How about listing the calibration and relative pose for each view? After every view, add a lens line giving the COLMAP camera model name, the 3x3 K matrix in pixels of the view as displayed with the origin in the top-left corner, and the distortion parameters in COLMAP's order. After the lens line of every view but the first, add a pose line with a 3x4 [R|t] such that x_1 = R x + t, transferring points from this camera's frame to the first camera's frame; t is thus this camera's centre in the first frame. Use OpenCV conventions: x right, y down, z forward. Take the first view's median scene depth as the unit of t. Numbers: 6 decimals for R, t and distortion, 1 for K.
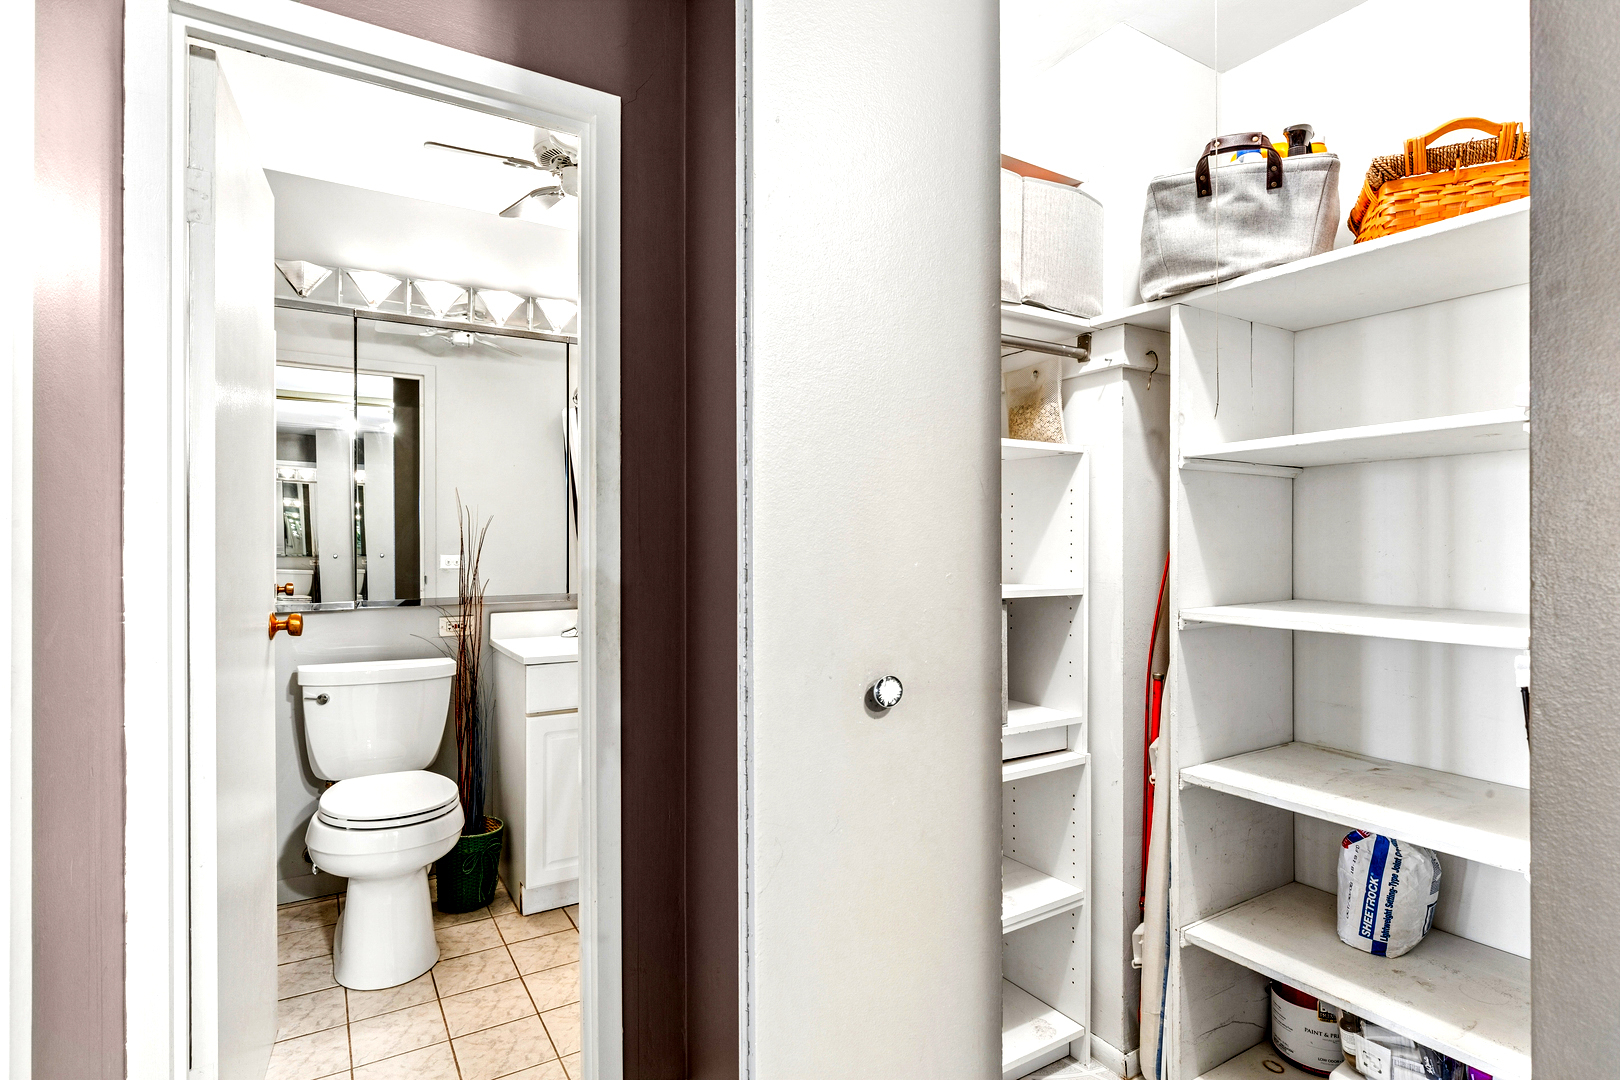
lens RADIAL K [[824.2, 0, 811.6], [0, 824.2, 540.8], [0, 0, 1]] dist [-0.000877, 0.000045]
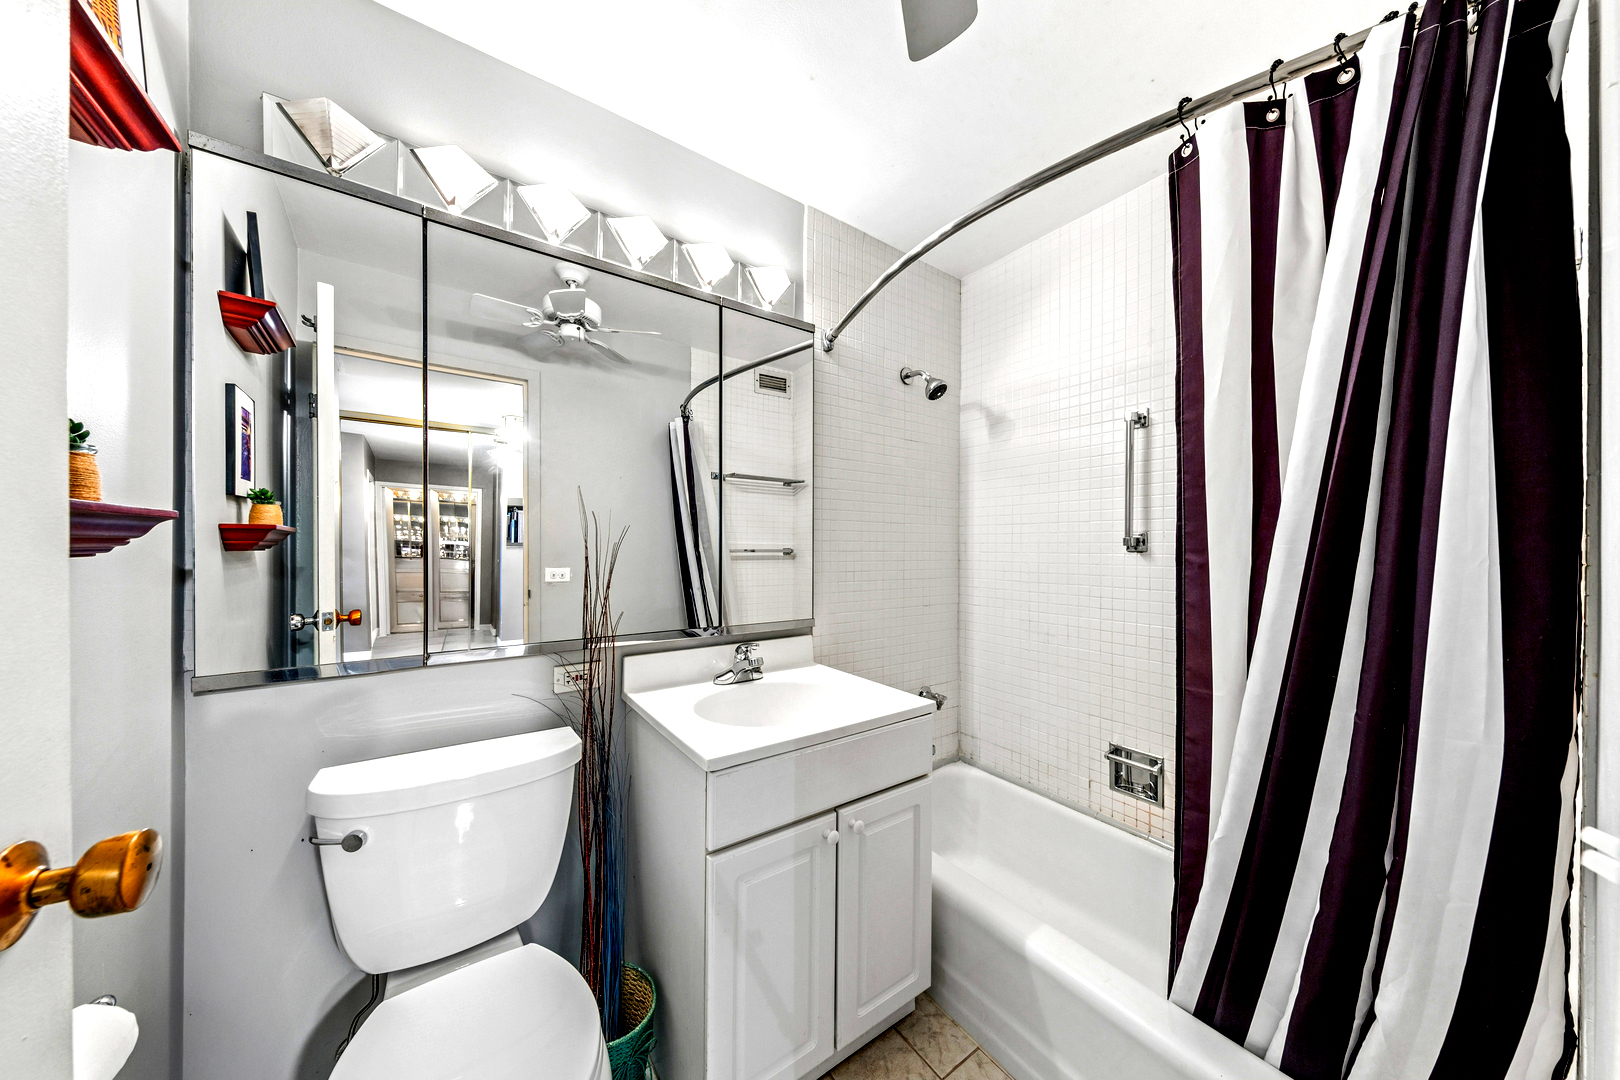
lens RADIAL K [[525.6, 0, 807.6], [0, 525.6, 543.1], [0, 0, 1]] dist [-0.001366, -0.000121]
pose [[0.998494, -0.002692, 0.054795, -0.260936], [0.003077, 0.999971, -0.006935, -0.011117], [-0.054774, 0.007093, 0.998474, 0.541328]]
